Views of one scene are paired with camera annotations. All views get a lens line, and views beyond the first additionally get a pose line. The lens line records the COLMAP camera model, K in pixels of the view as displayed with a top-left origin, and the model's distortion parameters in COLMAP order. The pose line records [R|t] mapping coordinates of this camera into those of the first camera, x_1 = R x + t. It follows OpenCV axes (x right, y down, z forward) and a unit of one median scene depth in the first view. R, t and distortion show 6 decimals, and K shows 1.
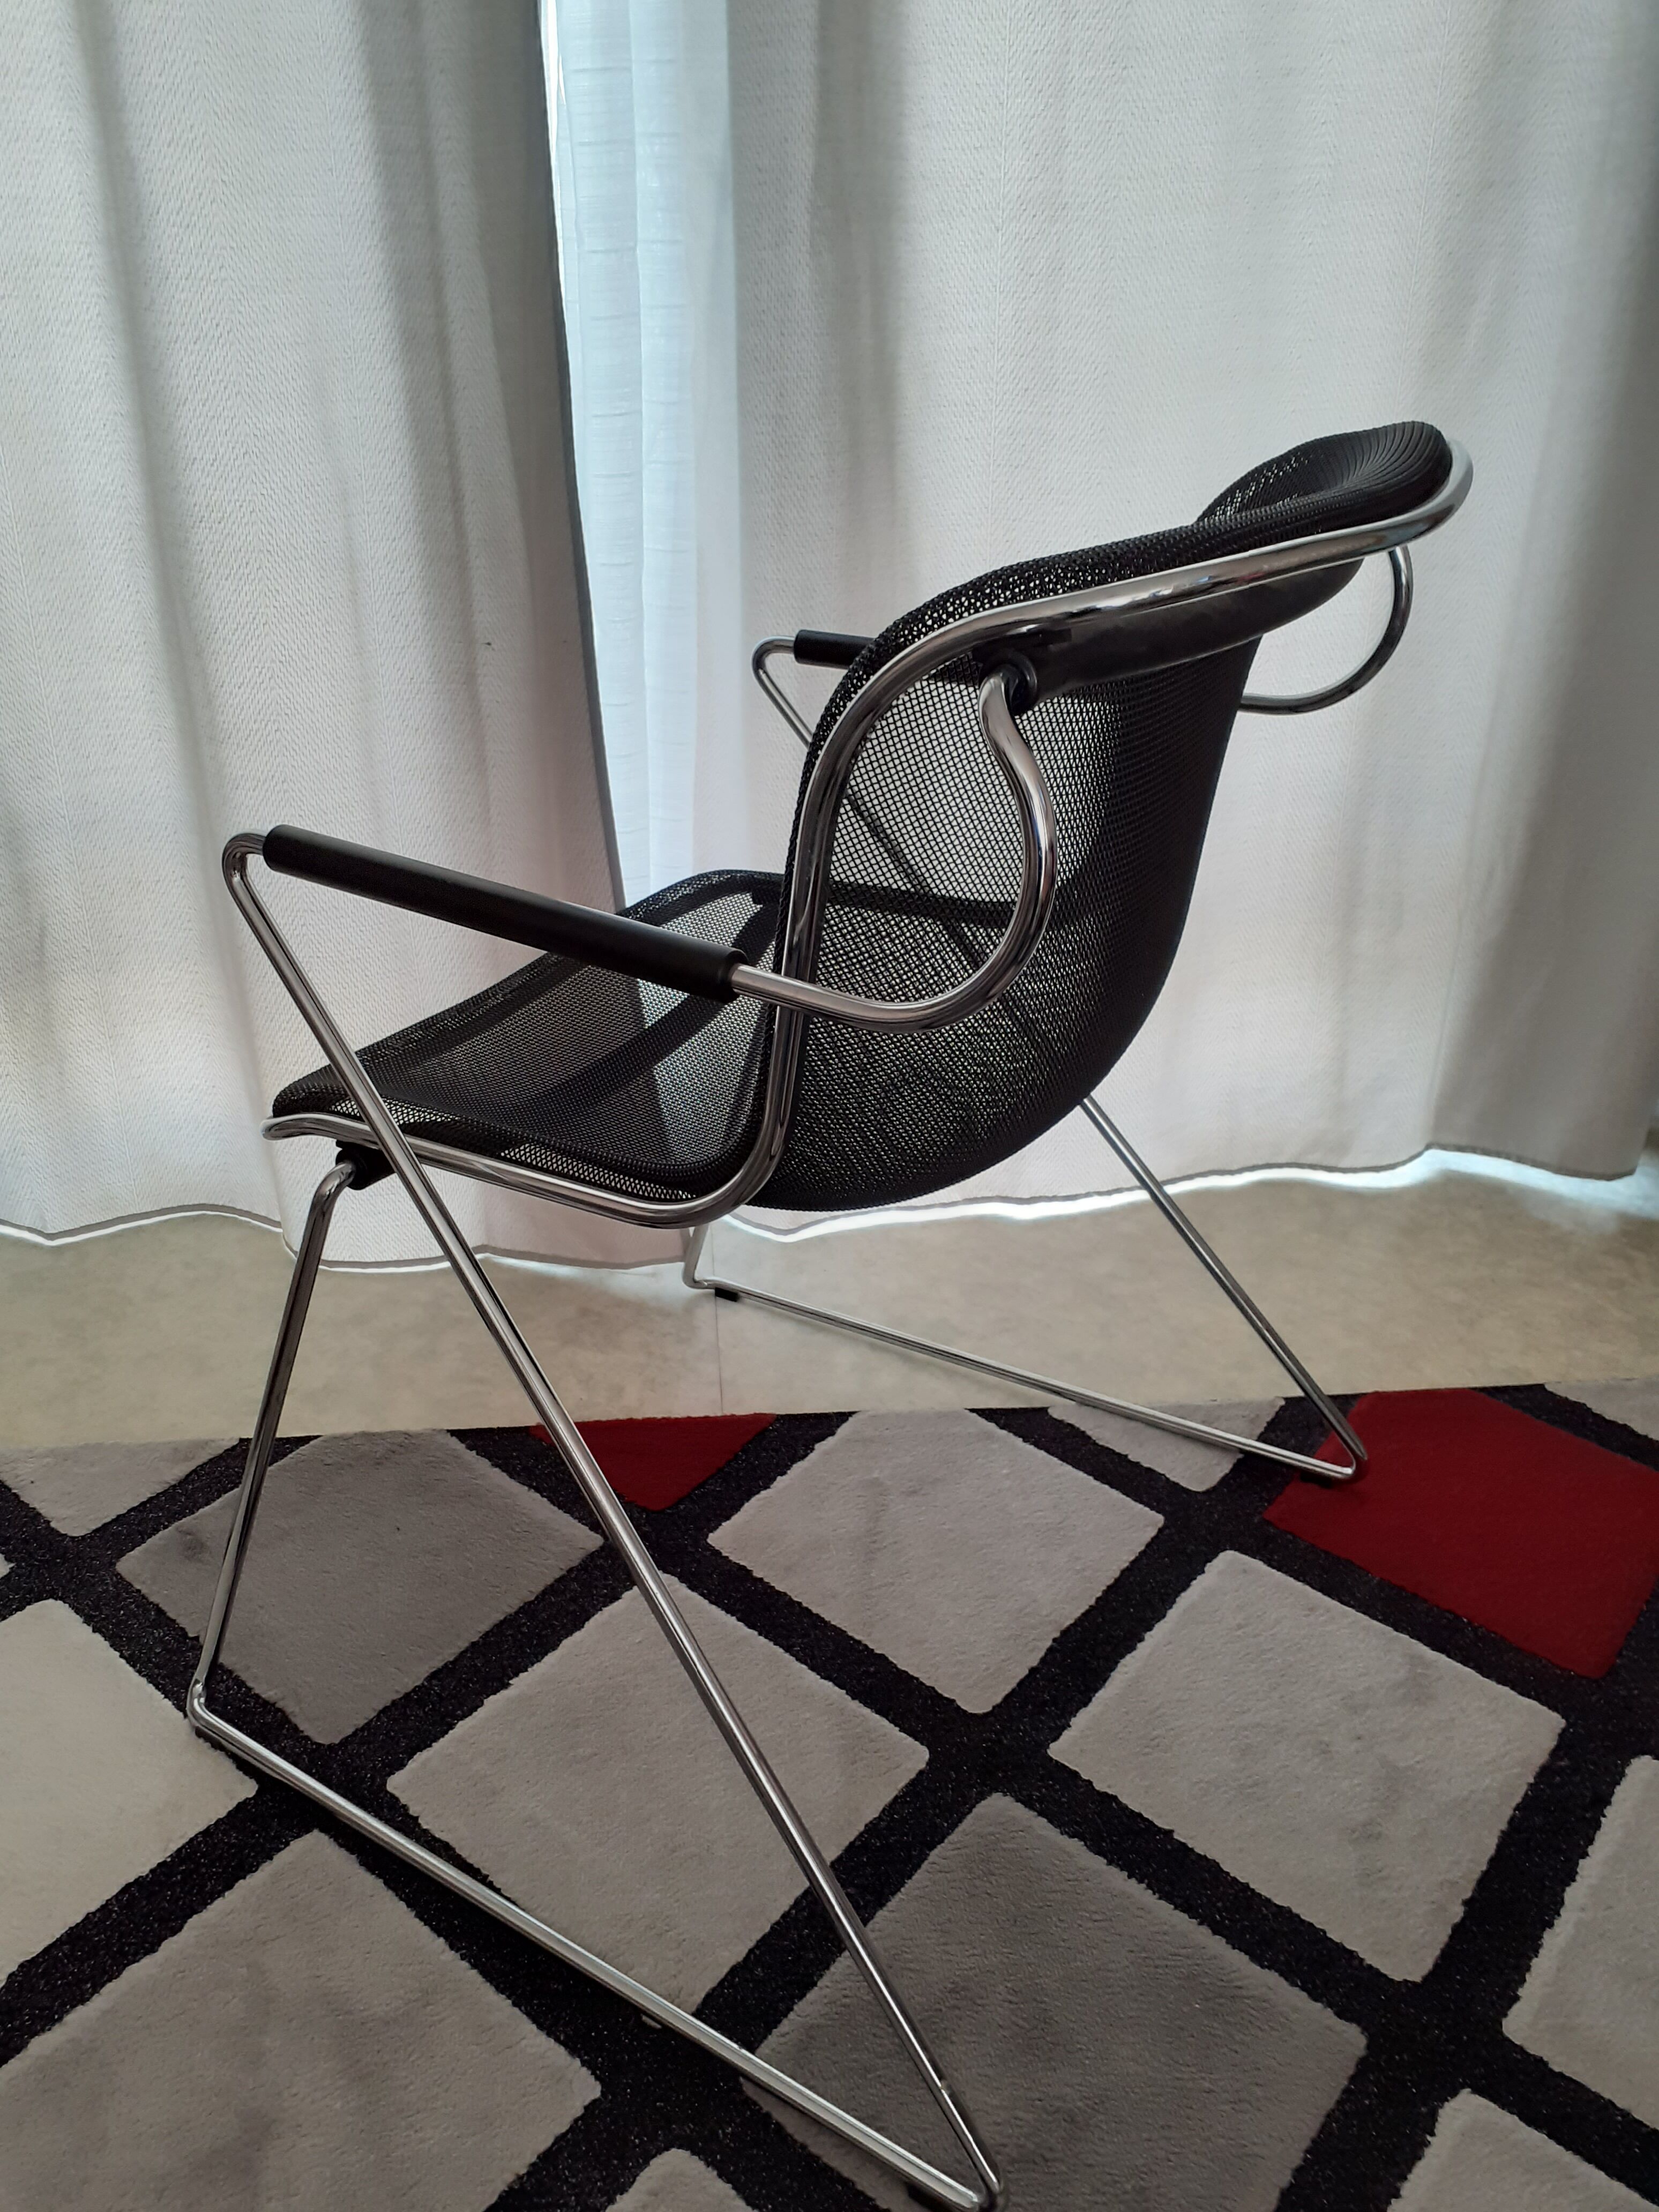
lens RADIAL K [[1832.9, 0, 861.4], [0, 1832.9, 1149.9], [0, 0, 1]] dist [0.012002, -0.024651]
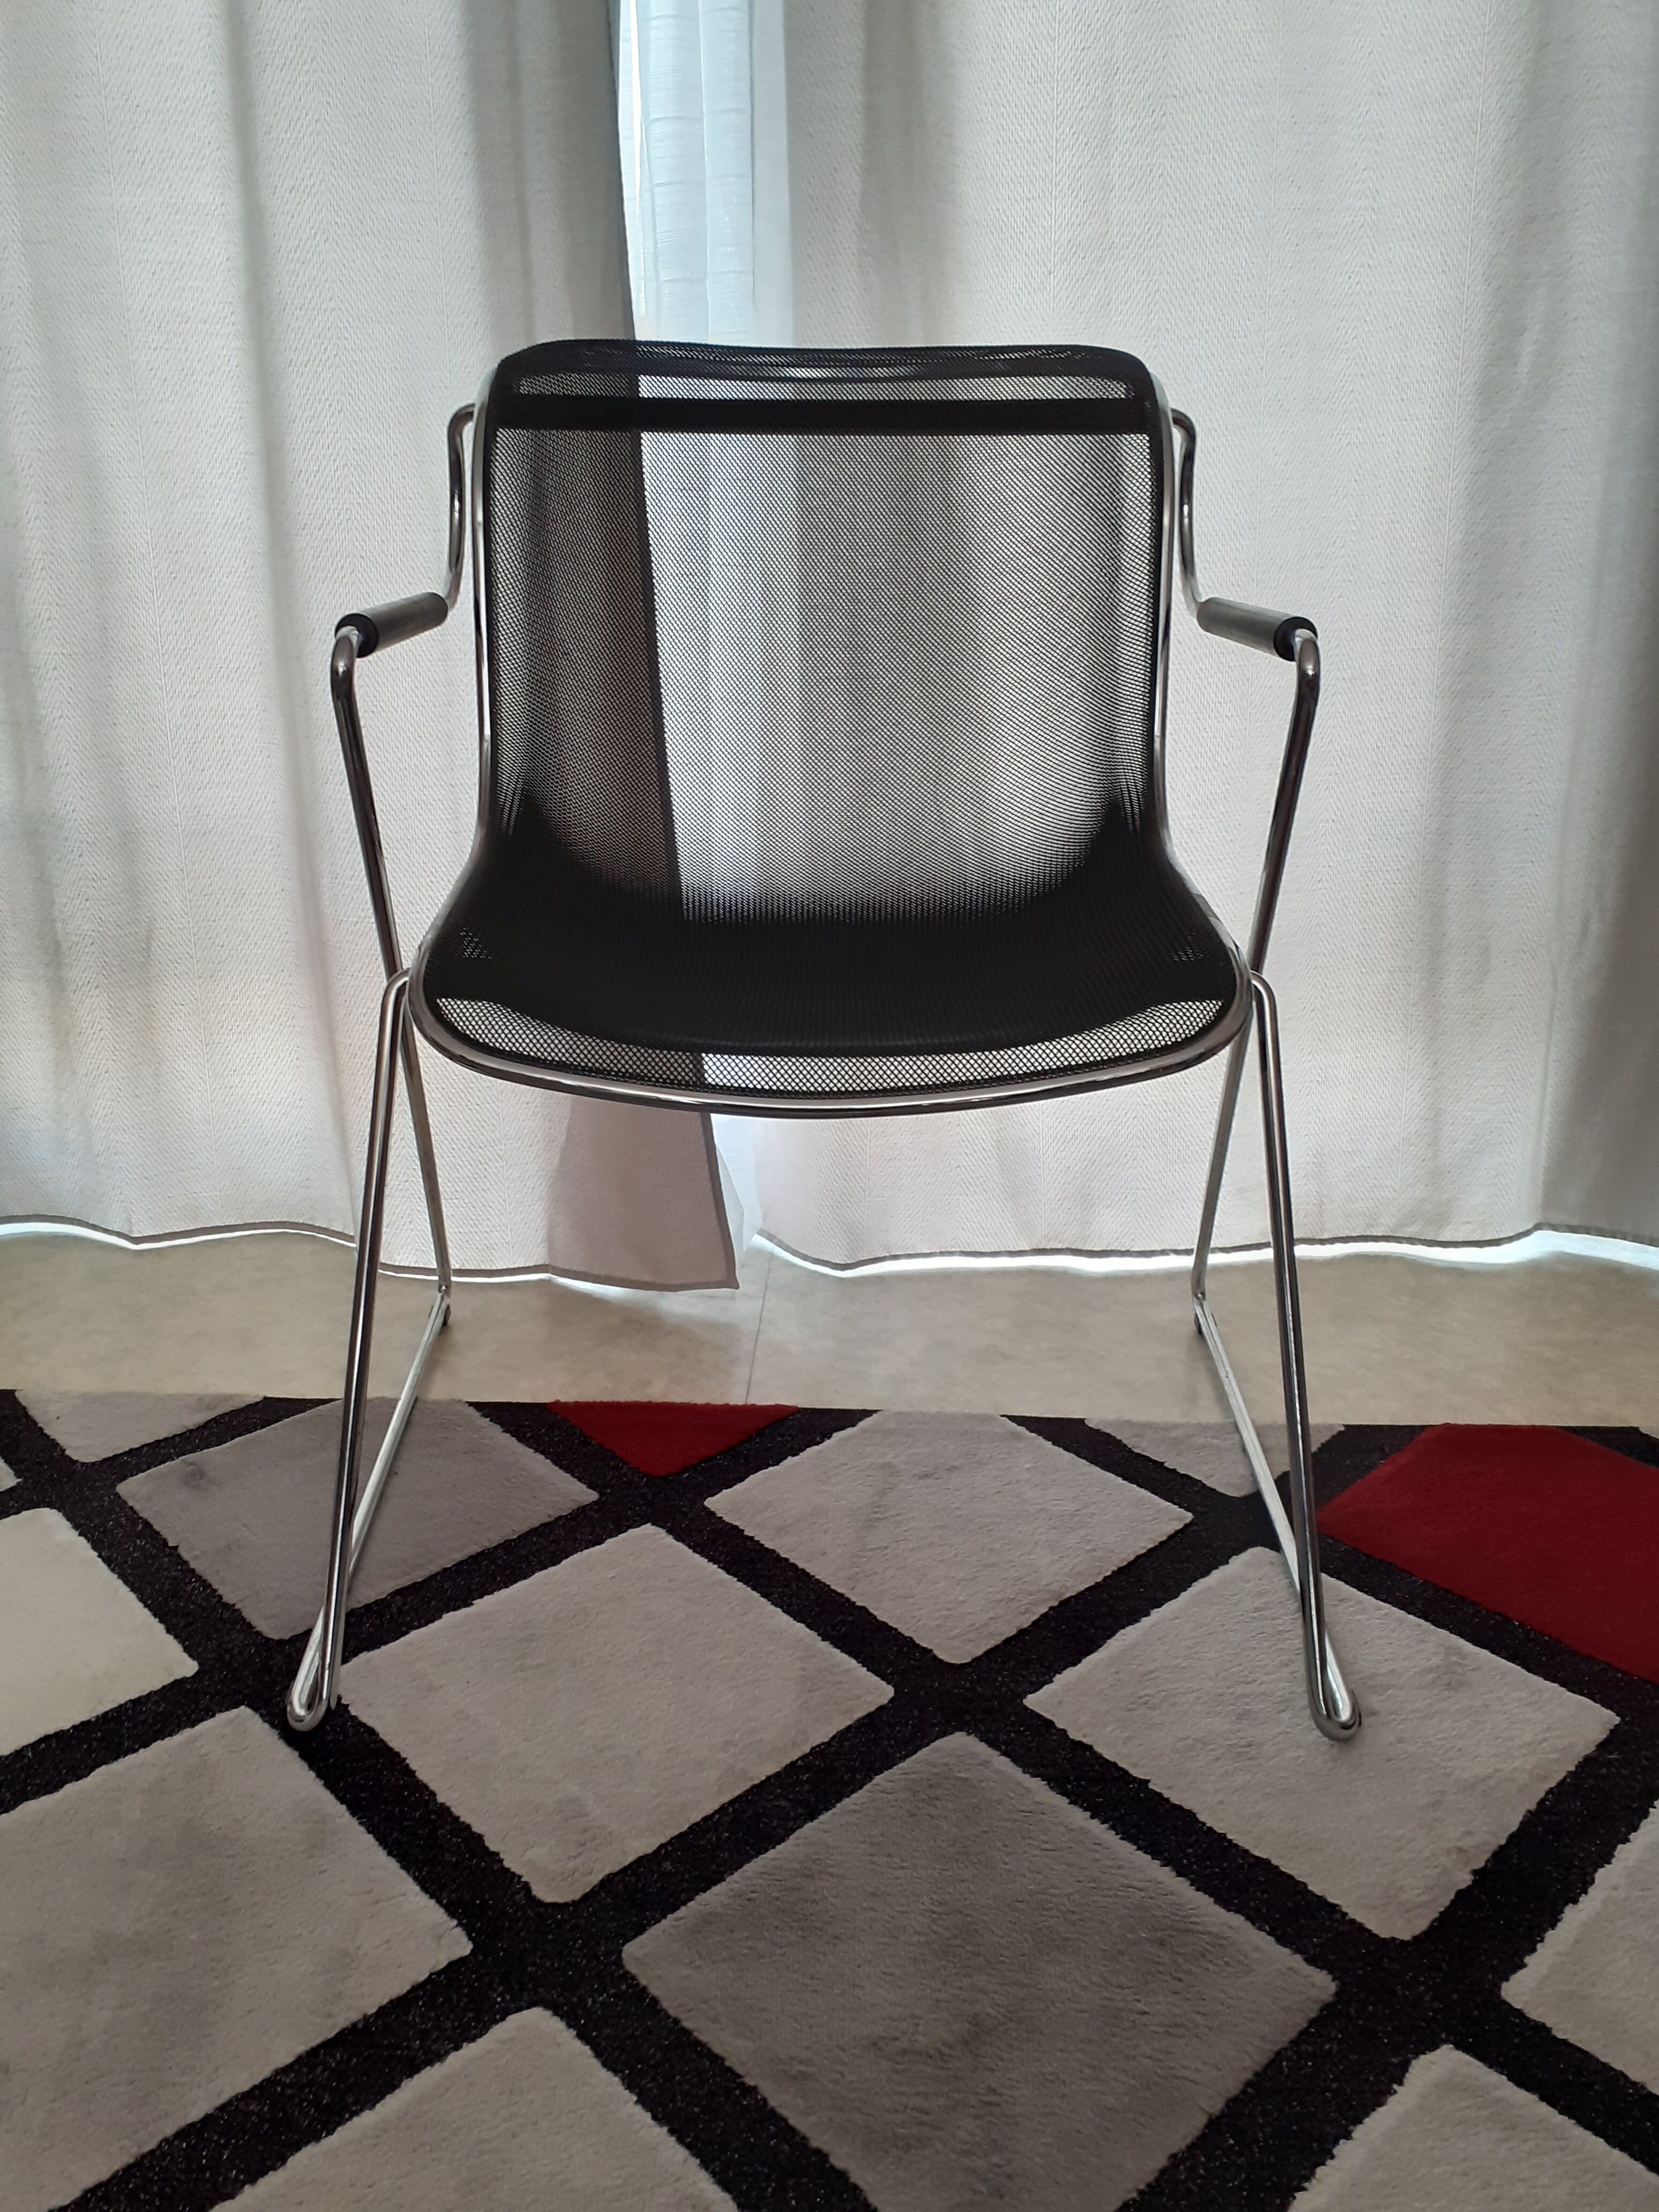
lens RADIAL K [[1832.9, 0, 828.3], [0, 1832.9, 1102.3], [0, 0, 1]] dist [0.012002, -0.024651]
pose [[0.991148, 0.023244, -0.130711, 0.104621], [-0.045756, 0.984040, -0.171964, 0.173401], [0.124628, 0.176422, 0.976393, 0.031852]]
